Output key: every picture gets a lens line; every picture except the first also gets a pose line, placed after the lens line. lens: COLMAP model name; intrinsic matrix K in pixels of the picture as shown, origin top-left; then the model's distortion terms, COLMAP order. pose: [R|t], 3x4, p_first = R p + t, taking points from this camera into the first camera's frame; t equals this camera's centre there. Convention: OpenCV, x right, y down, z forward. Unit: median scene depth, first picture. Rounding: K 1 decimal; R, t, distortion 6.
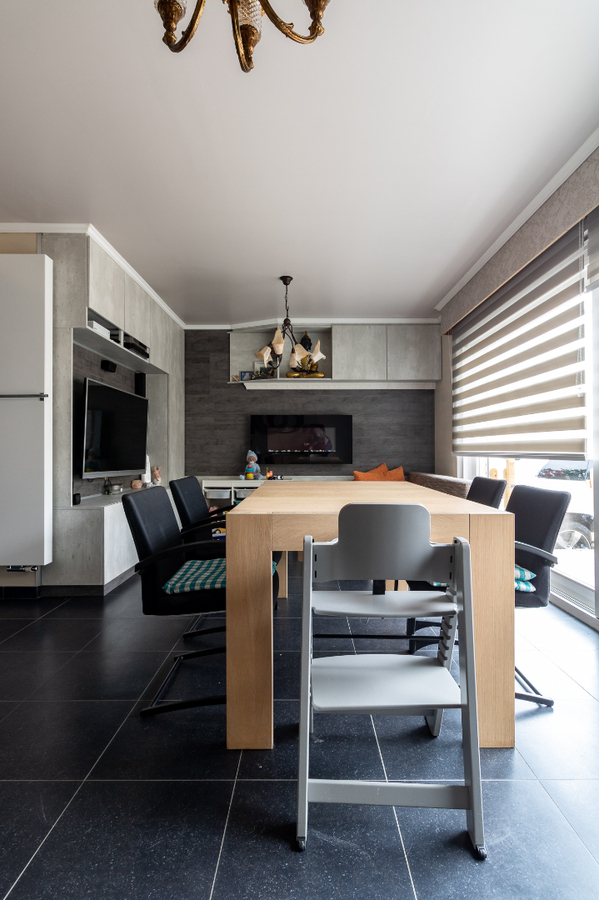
lens RADIAL K [[476.0, 0, 300.0], [0, 476.0, 443.8], [0, 0, 1]] dist [0.001972, 0.000758]
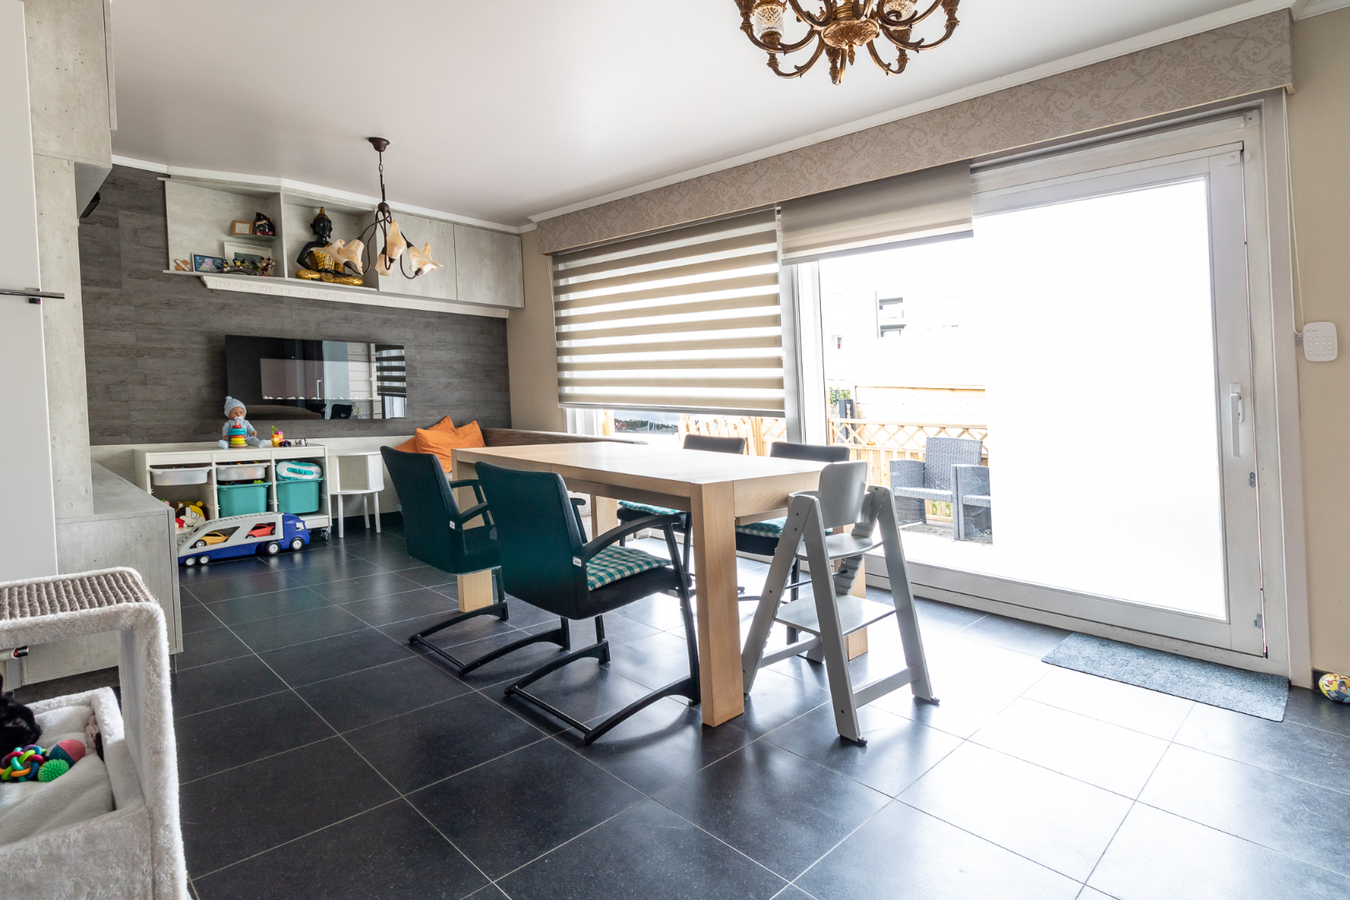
lens RADIAL K [[701.9, 0, 699.2], [0, 701.9, 351.3], [0, 0, 1]] dist [0.002481, 0.000273]
pose [[0.690611, 0.056433, 0.721022, -0.320303], [-0.027521, 0.998280, -0.051774, -0.012504], [-0.722703, 0.015912, 0.690976, 0.002504]]
